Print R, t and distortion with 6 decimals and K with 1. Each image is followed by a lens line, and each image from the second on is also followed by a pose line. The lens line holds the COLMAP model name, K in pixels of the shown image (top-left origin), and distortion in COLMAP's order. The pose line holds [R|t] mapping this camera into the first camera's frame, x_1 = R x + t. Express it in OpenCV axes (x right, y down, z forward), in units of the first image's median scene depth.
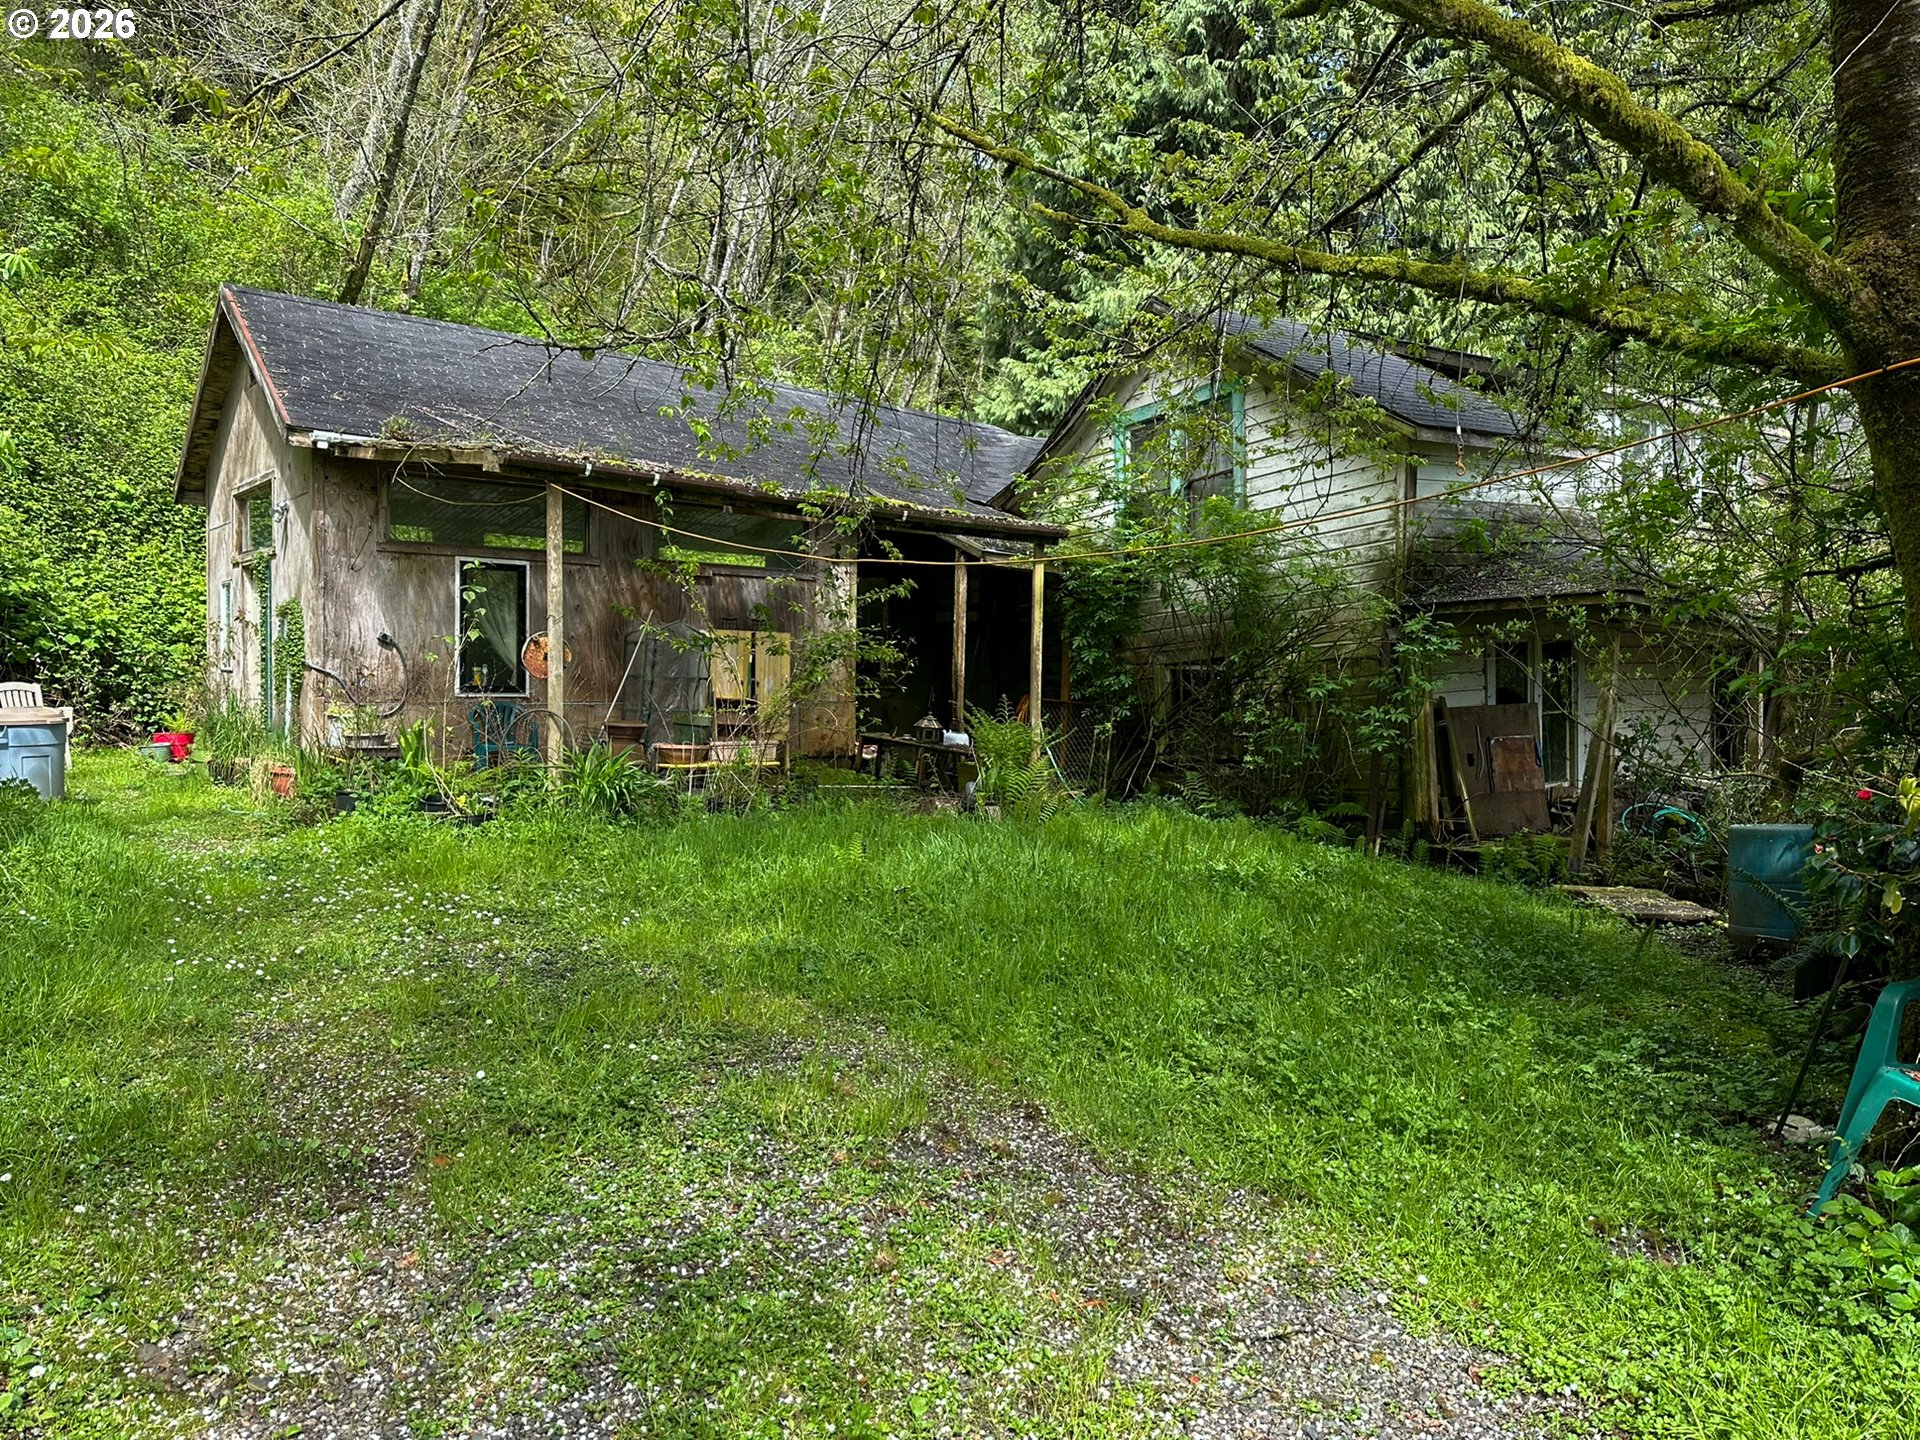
lens RADIAL K [[1350.7, 0, 960.0], [0, 1350.7, 720.0], [0, 0, 1]] dist [0.009180, -0.005918]
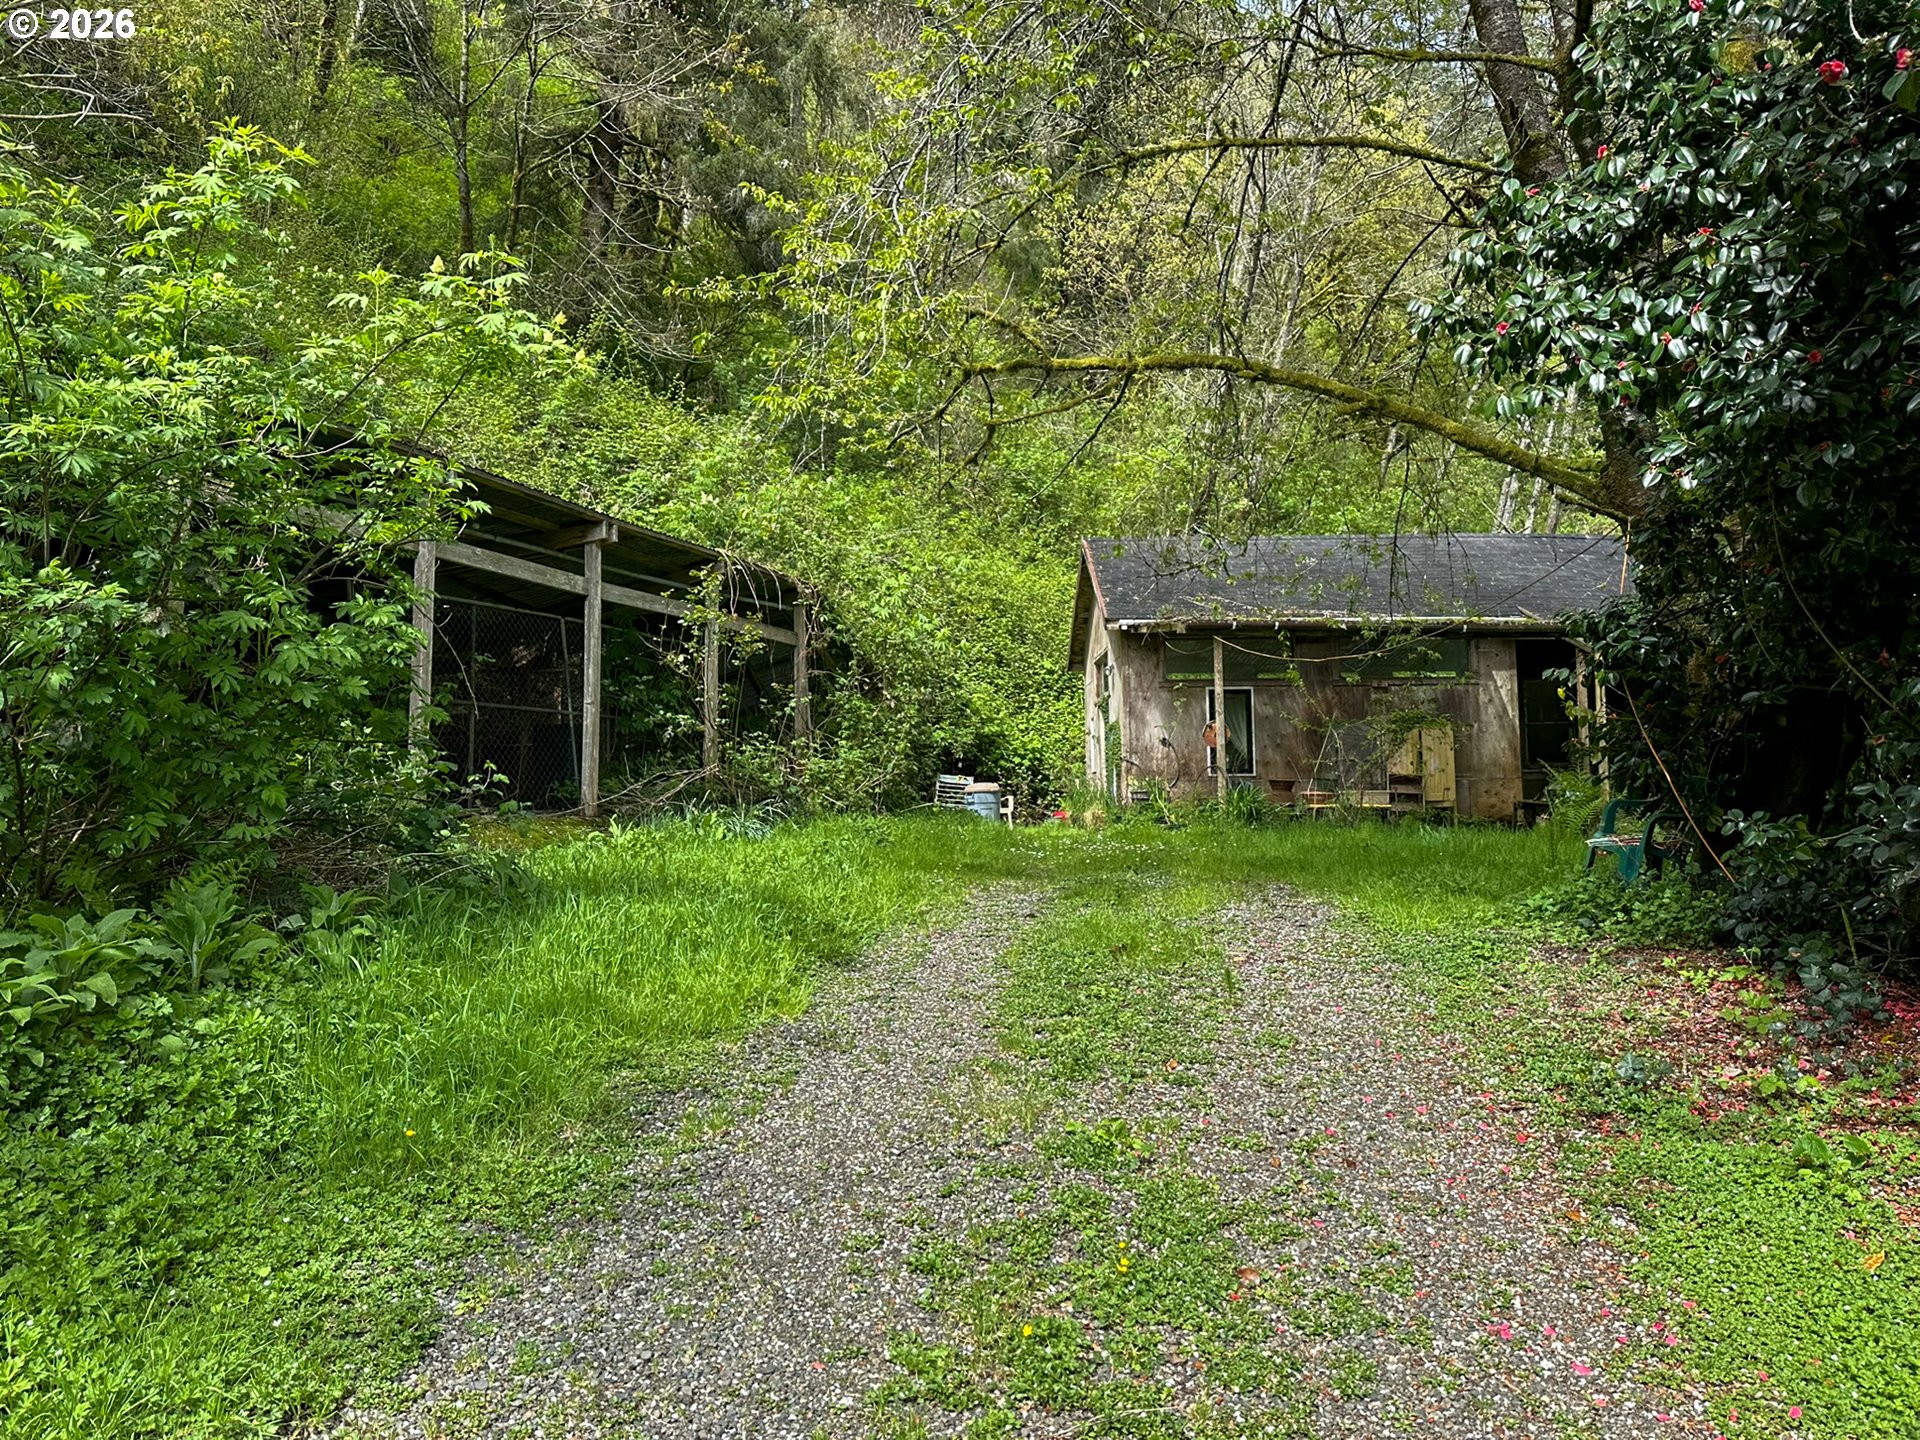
lens RADIAL K [[1350.7, 0, 960.0], [0, 1350.7, 720.0], [0, 0, 1]] dist [0.009180, -0.005918]
pose [[0.793370, -0.070496, -0.604643, 0.384797], [0.004205, 0.993883, -0.110359, 0.099369], [0.608725, 0.085013, 0.788814, -0.457130]]
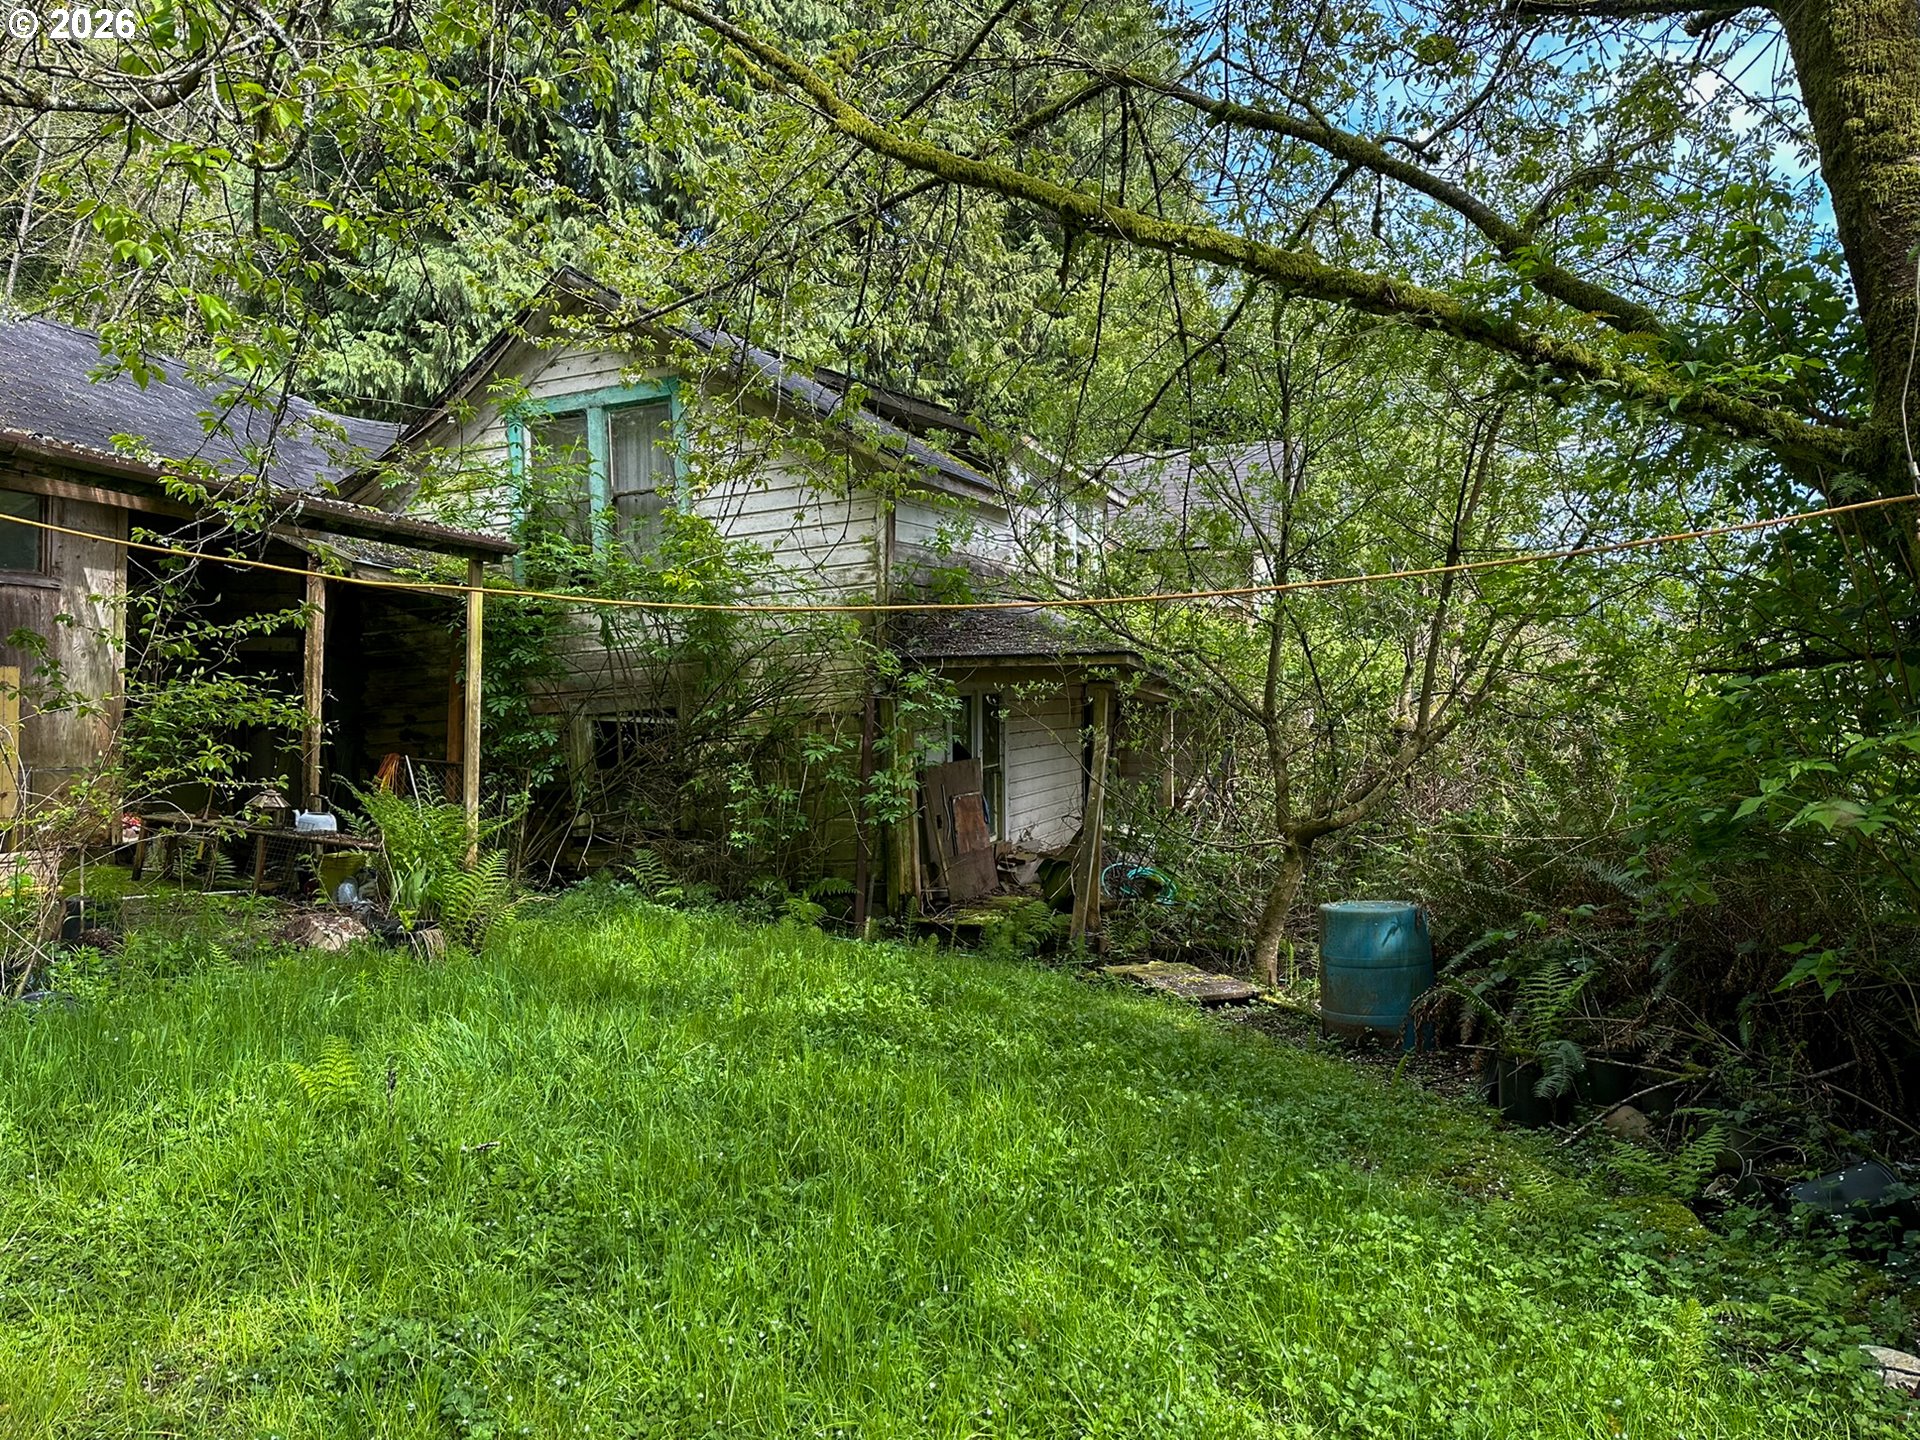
lens RADIAL K [[1267.2, 0, 960.0], [0, 1267.2, 720.0], [0, 0, 1]] dist [0.055135, -0.001270]
pose [[0.828205, 0.002796, 0.560419, -0.096322], [0.005444, 0.999900, -0.013034, -0.027680], [-0.560399, 0.013846, 0.828107, 0.238754]]
